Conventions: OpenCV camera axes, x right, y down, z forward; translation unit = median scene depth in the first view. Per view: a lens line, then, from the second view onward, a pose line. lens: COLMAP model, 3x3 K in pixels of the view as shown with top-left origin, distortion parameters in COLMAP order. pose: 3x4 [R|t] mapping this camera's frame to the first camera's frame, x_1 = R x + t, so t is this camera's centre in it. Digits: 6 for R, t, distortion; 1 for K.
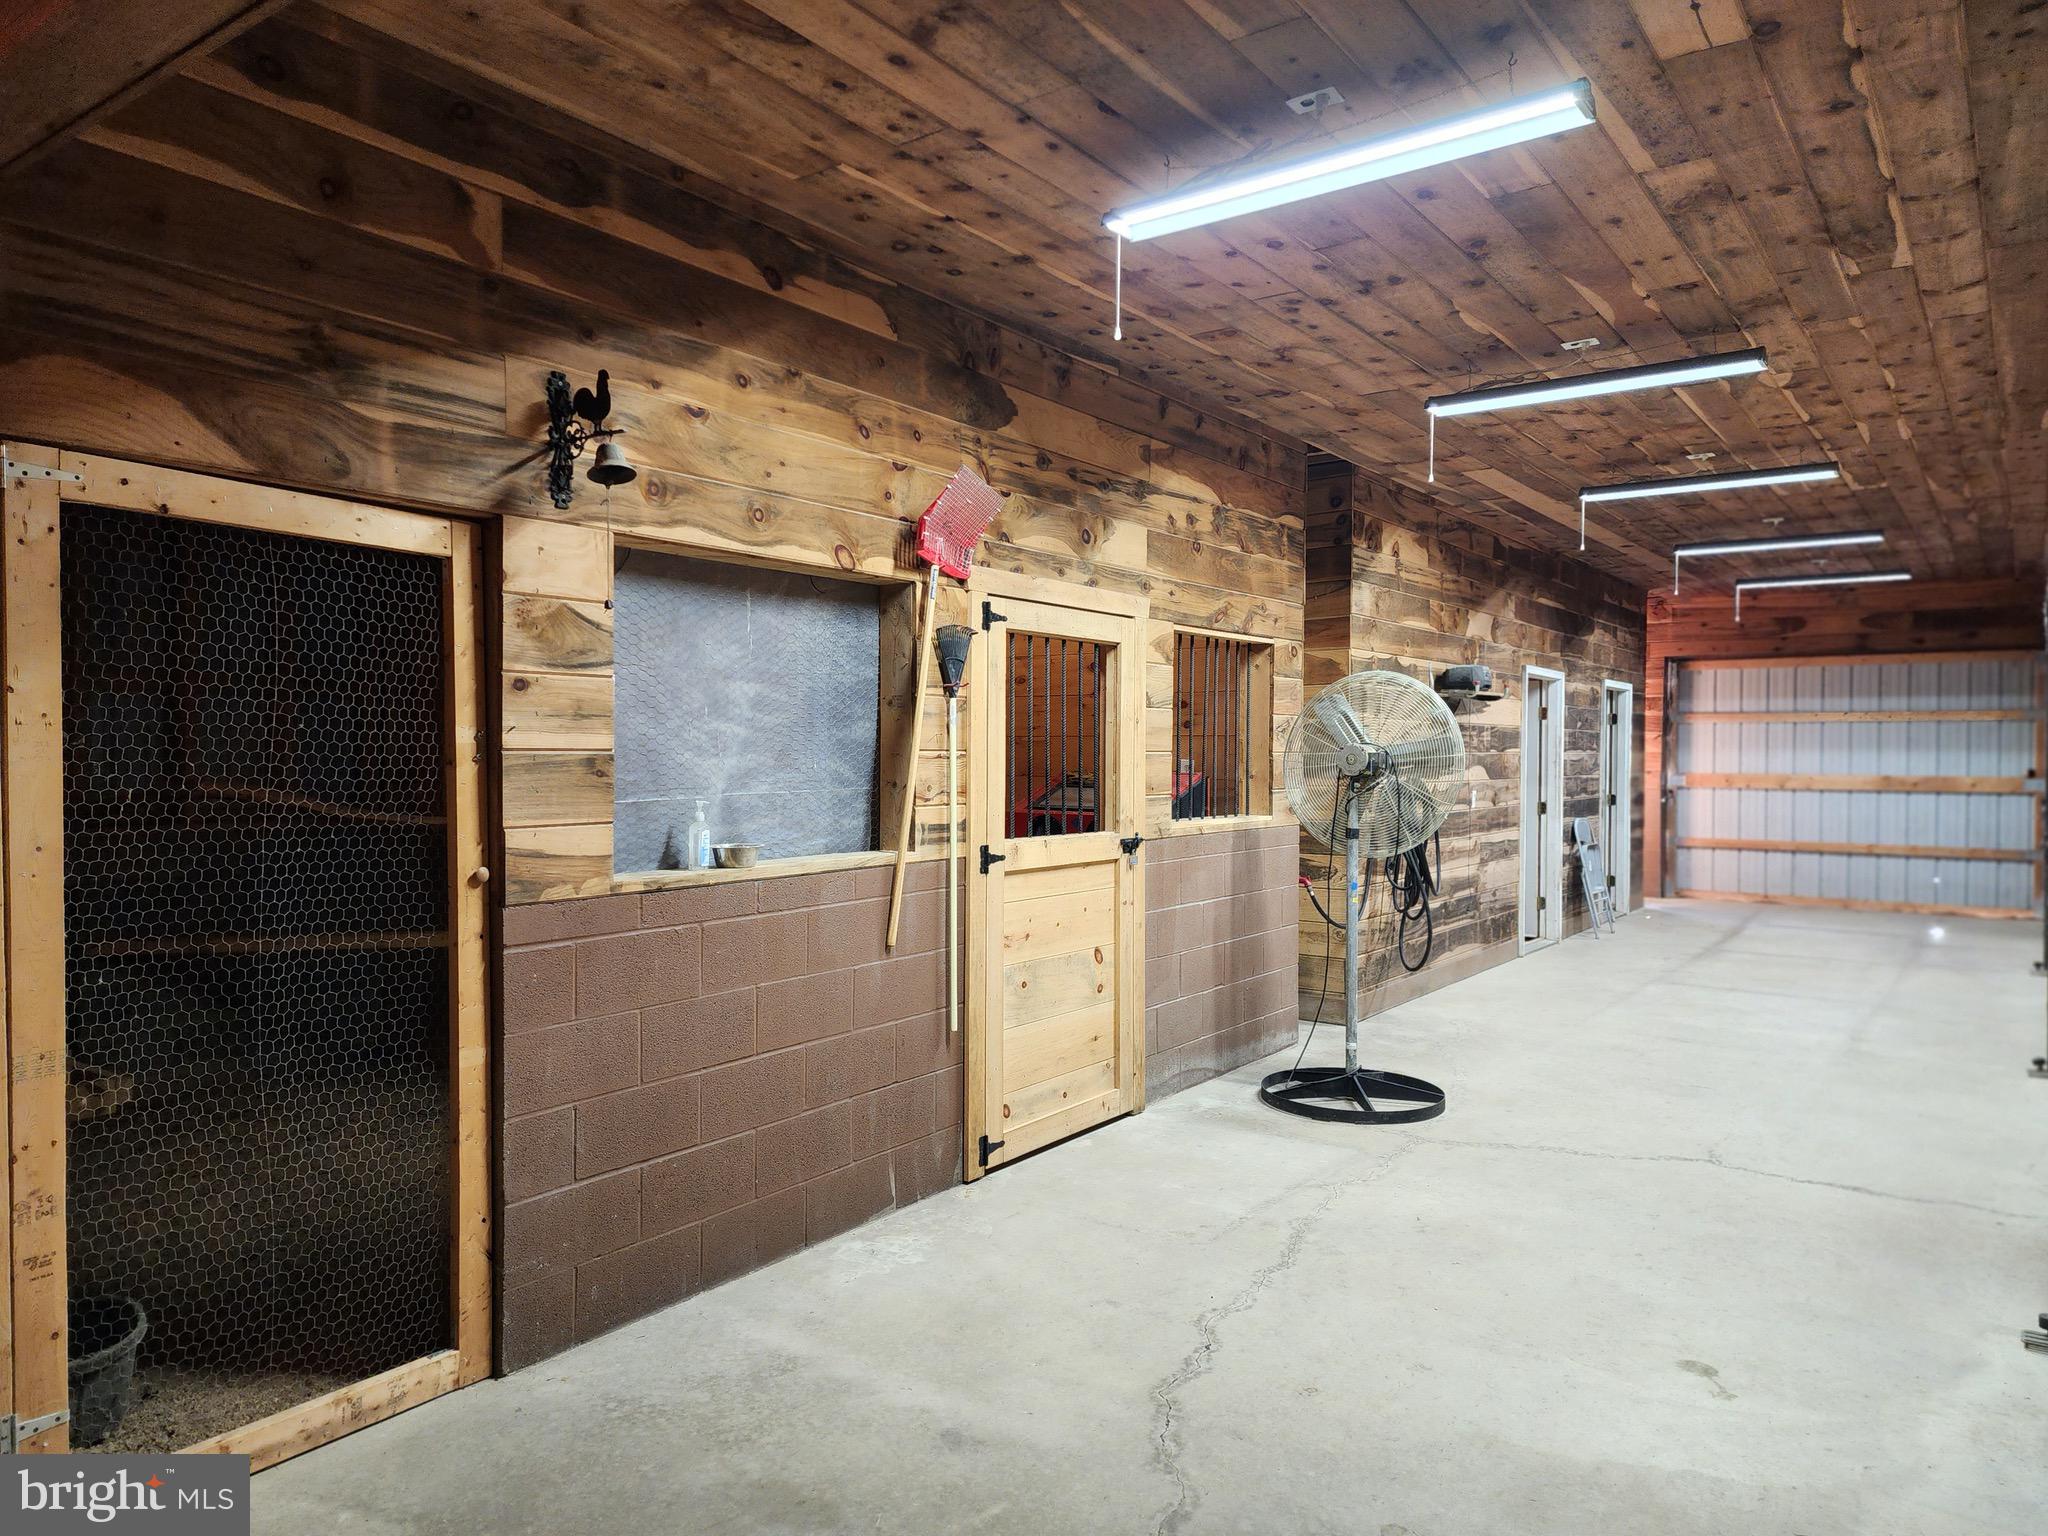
lens RADIAL K [[1375.9, 0, 1043.0], [0, 1375.9, 771.5], [0, 0, 1]] dist [0.087170, -0.028755]
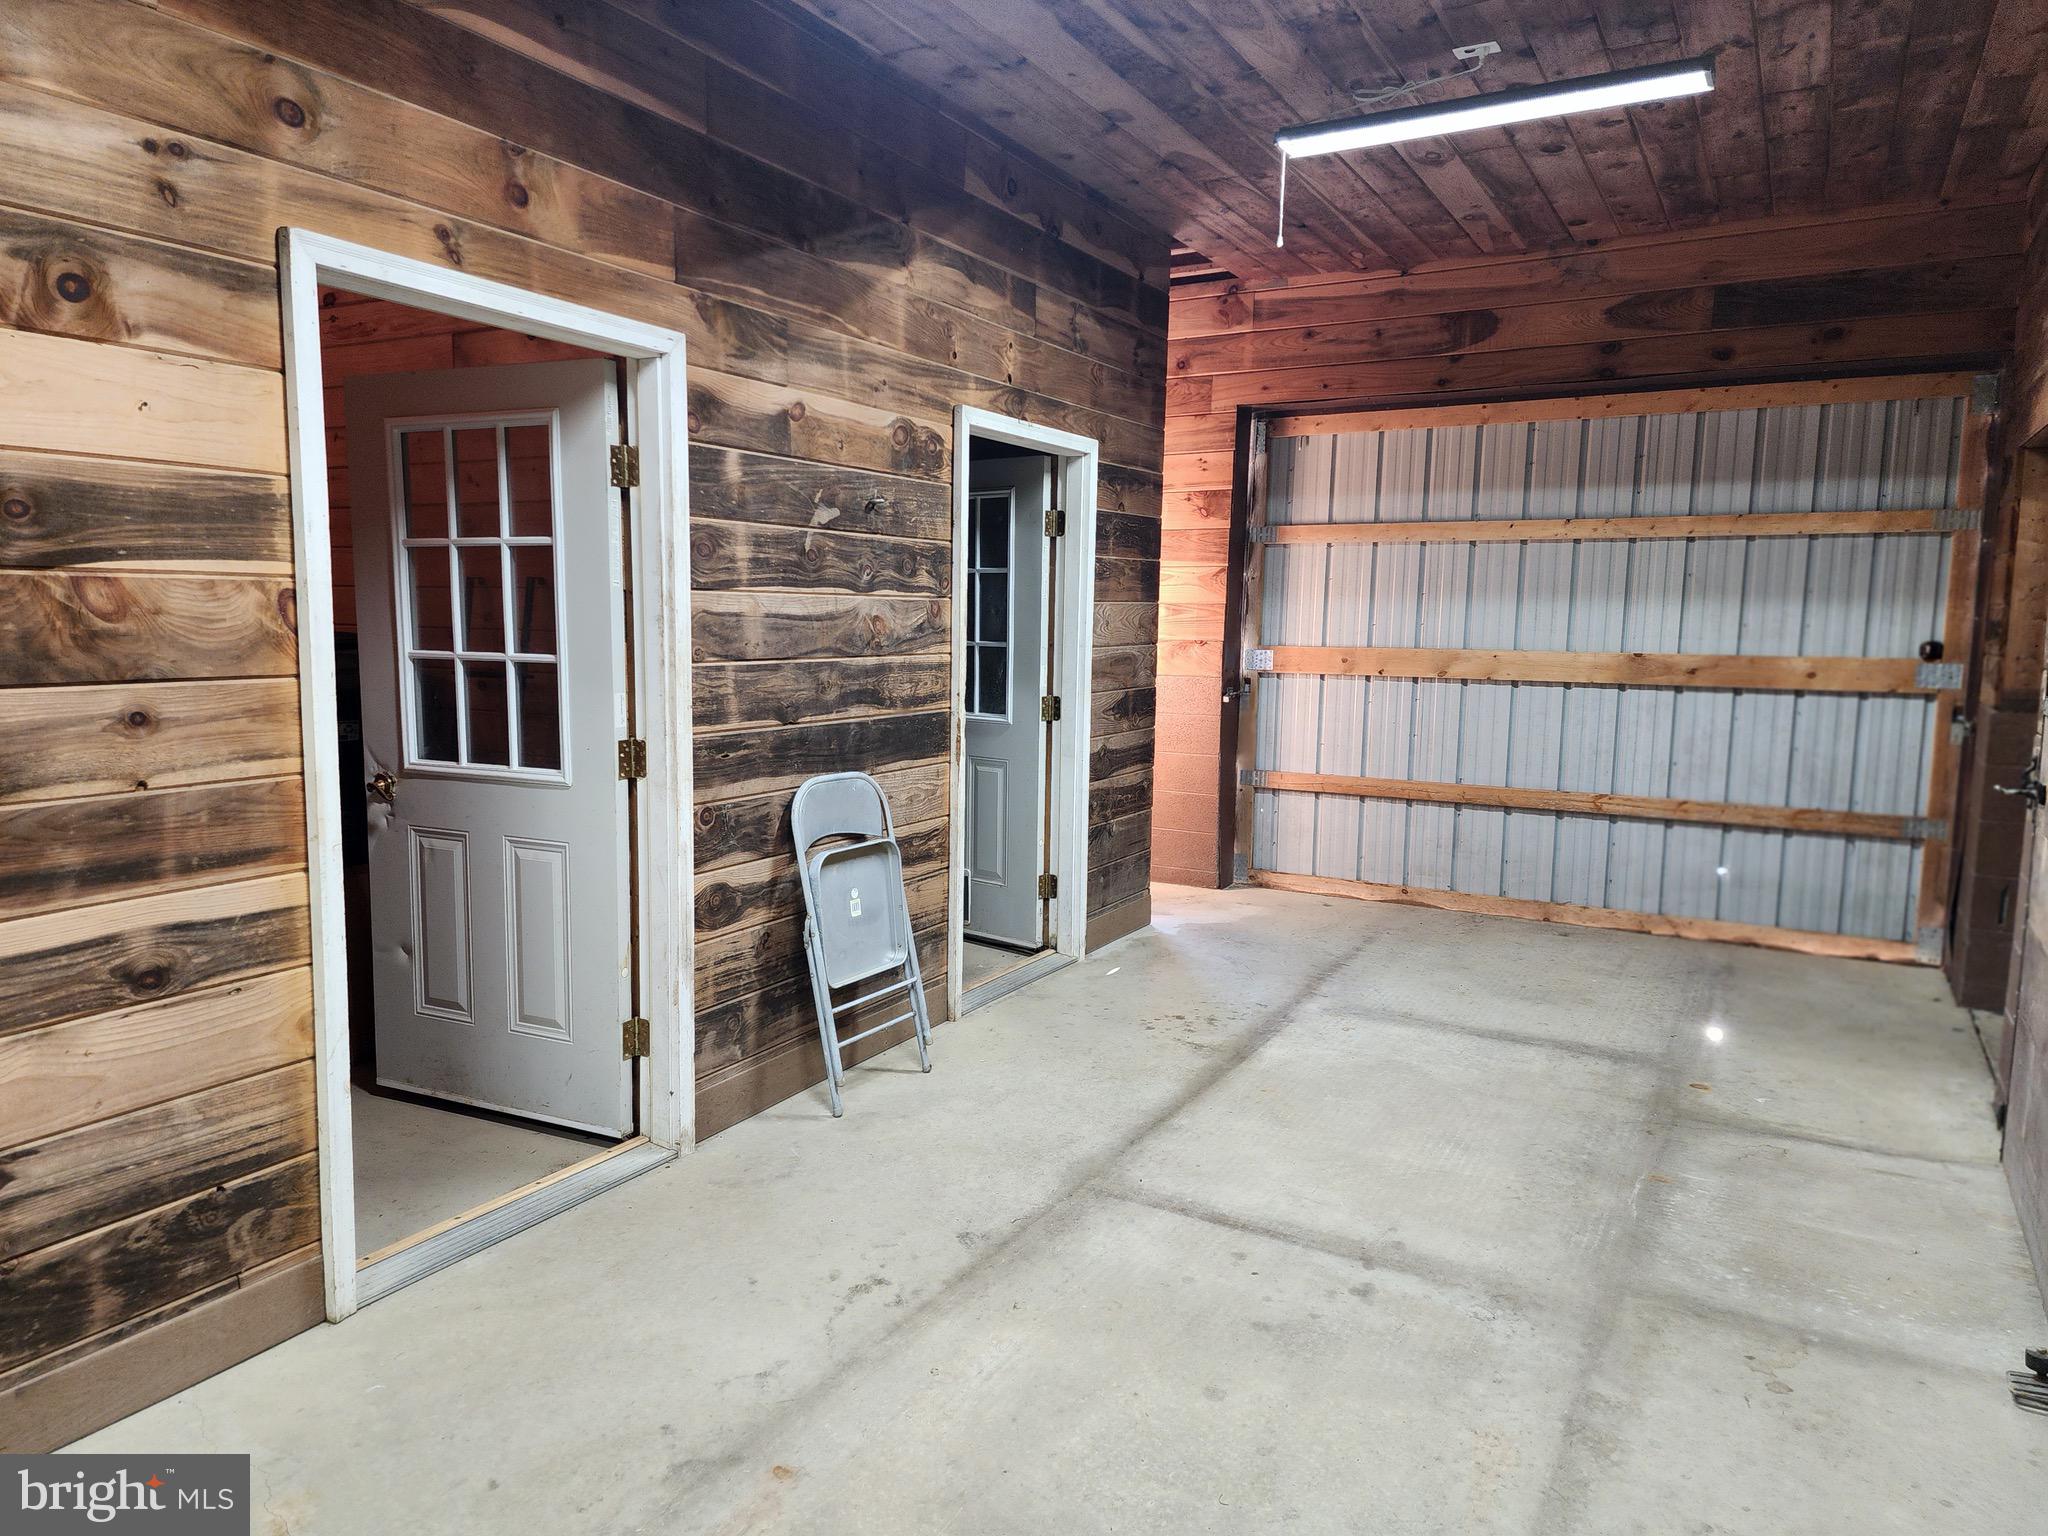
lens RADIAL K [[1375.9, 0, 1004.9], [0, 1375.9, 767.9], [0, 0, 1]] dist [0.087170, -0.028755]
pose [[0.996074, -0.000493, 0.088524, 0.341013], [-0.008567, 0.994754, 0.101932, -0.004724], [-0.088110, -0.102290, 0.990845, 0.545355]]
